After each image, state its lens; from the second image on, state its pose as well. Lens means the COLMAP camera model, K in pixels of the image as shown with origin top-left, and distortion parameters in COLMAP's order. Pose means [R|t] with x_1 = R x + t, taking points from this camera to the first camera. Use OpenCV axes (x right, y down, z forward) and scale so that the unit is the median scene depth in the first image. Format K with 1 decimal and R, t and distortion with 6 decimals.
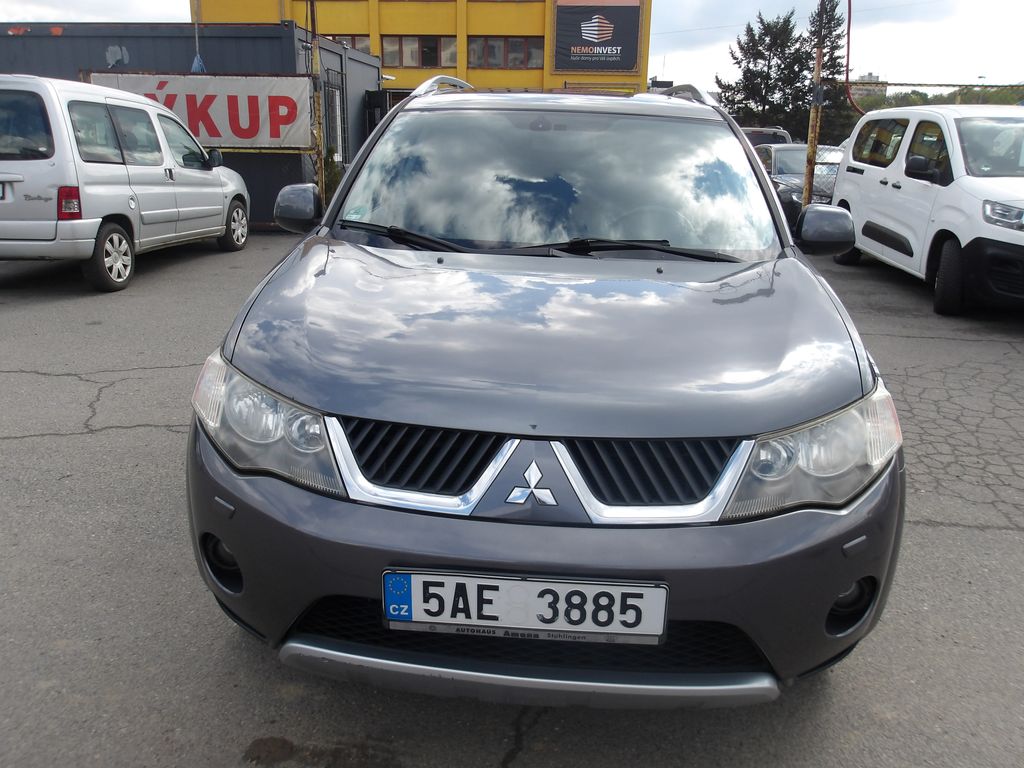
lens RADIAL K [[885.5, 0, 506.4], [0, 885.5, 385.3], [0, 0, 1]] dist [0.010189, 0.020939]
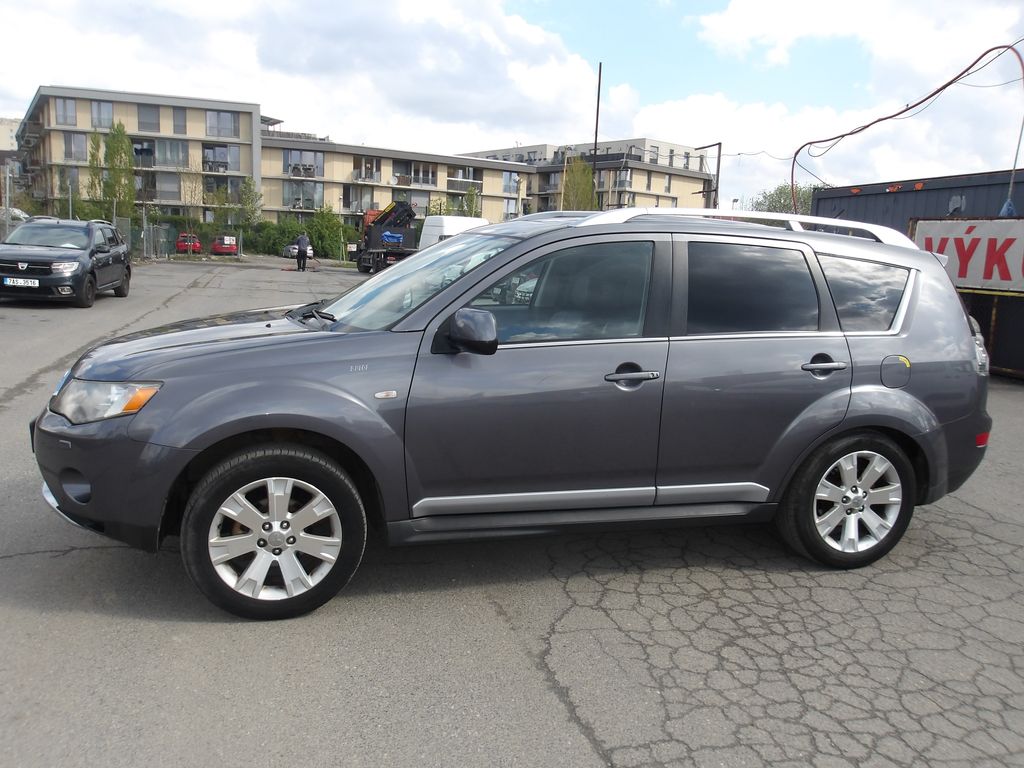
lens RADIAL K [[885.5, 0, 506.4], [0, 885.5, 385.3], [0, 0, 1]] dist [0.010189, 0.020939]
pose [[0.336177, 0.151489, -0.929536, 0.413454], [-0.307860, 0.950434, 0.043554, -0.047623], [0.890060, 0.271525, 0.366151, 0.198600]]
